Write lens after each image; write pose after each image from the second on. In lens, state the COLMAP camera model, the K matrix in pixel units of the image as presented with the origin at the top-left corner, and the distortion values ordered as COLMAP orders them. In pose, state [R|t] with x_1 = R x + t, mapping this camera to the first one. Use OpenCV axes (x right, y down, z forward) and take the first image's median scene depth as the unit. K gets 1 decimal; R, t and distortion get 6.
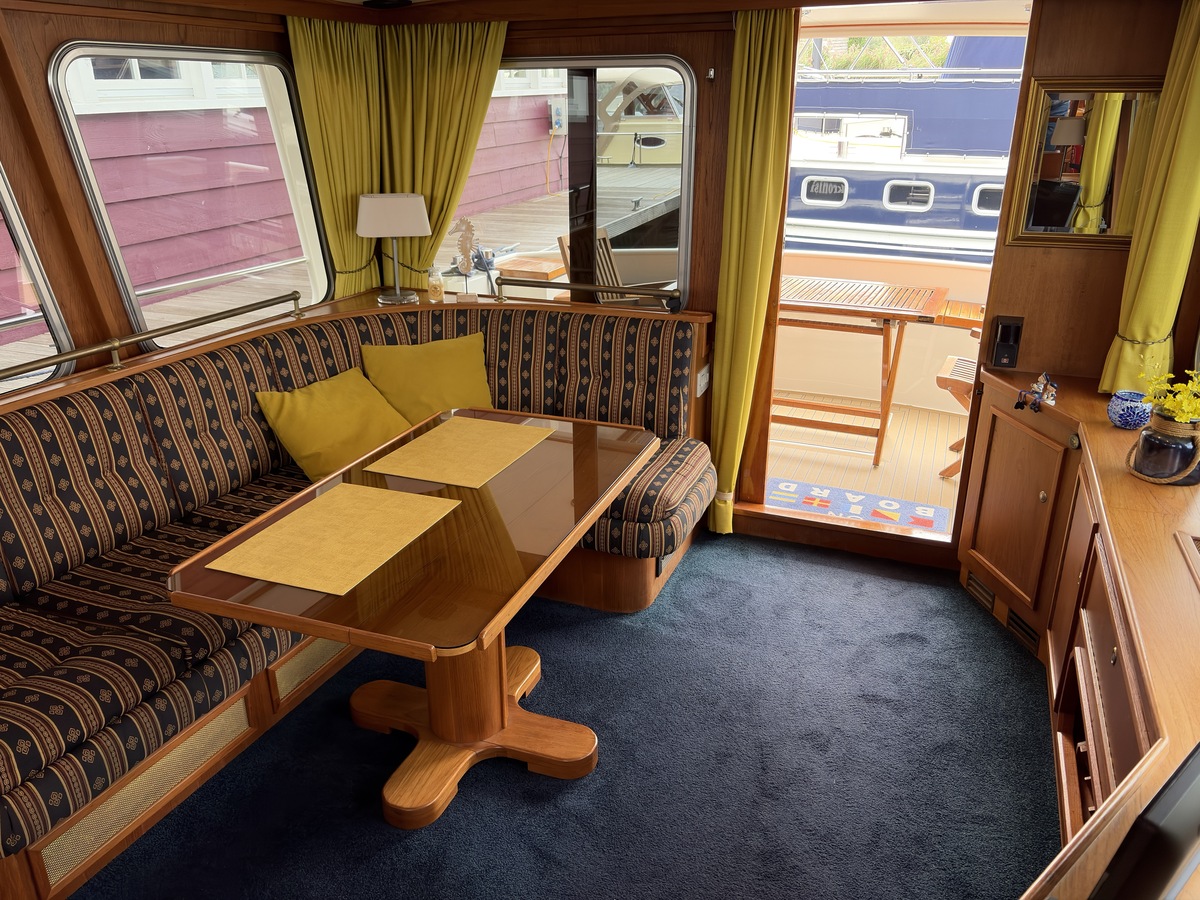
lens RADIAL K [[911.7, 0, 601.4], [0, 911.7, 459.4], [0, 0, 1]] dist [0.040771, -0.029080]
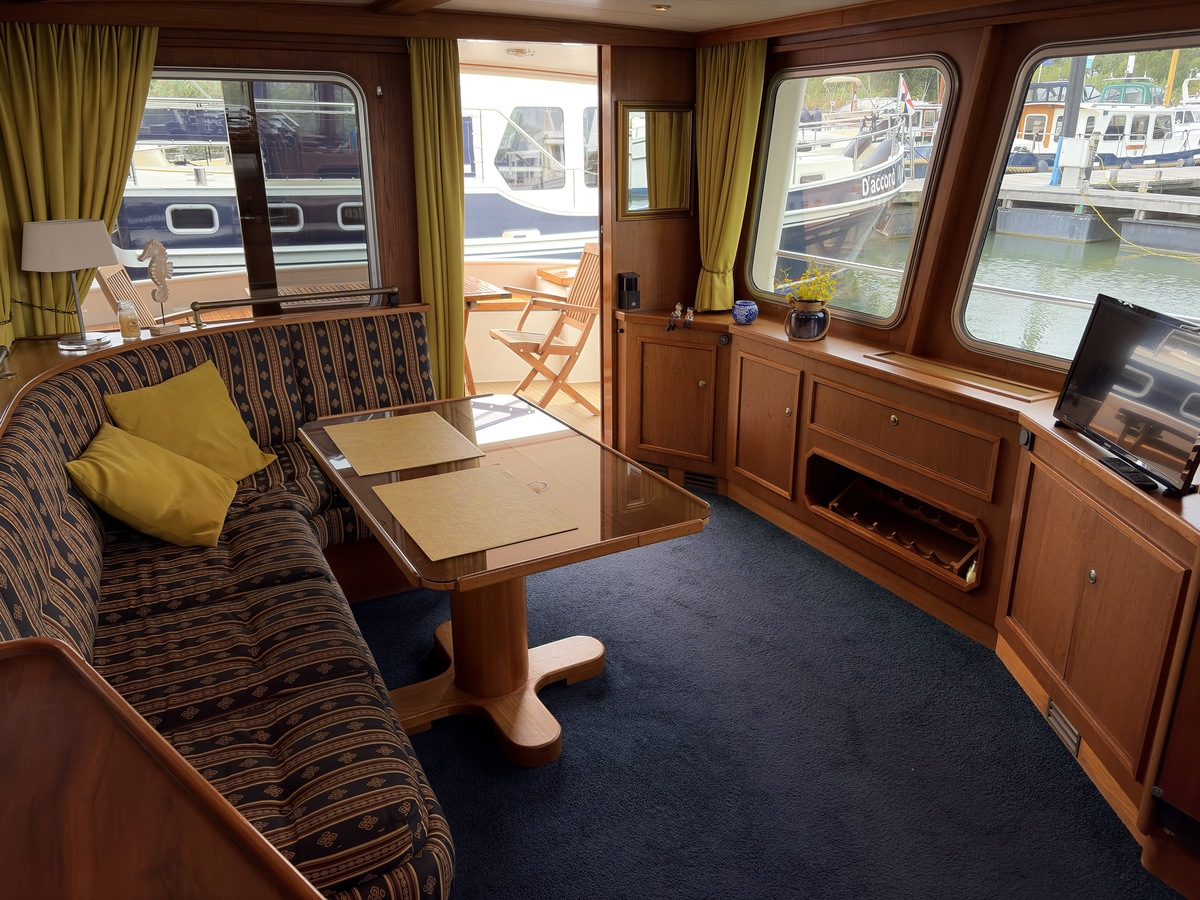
lens RADIAL K [[905.3, 0, 597.6], [0, 905.3, 451.2], [0, 0, 1]] dist [0.060920, -0.072609]
pose [[0.656040, -0.249274, 0.712372, -0.577740], [0.281098, 0.956674, 0.075892, -0.011528], [-0.700426, 0.150458, 0.697686, 0.102587]]
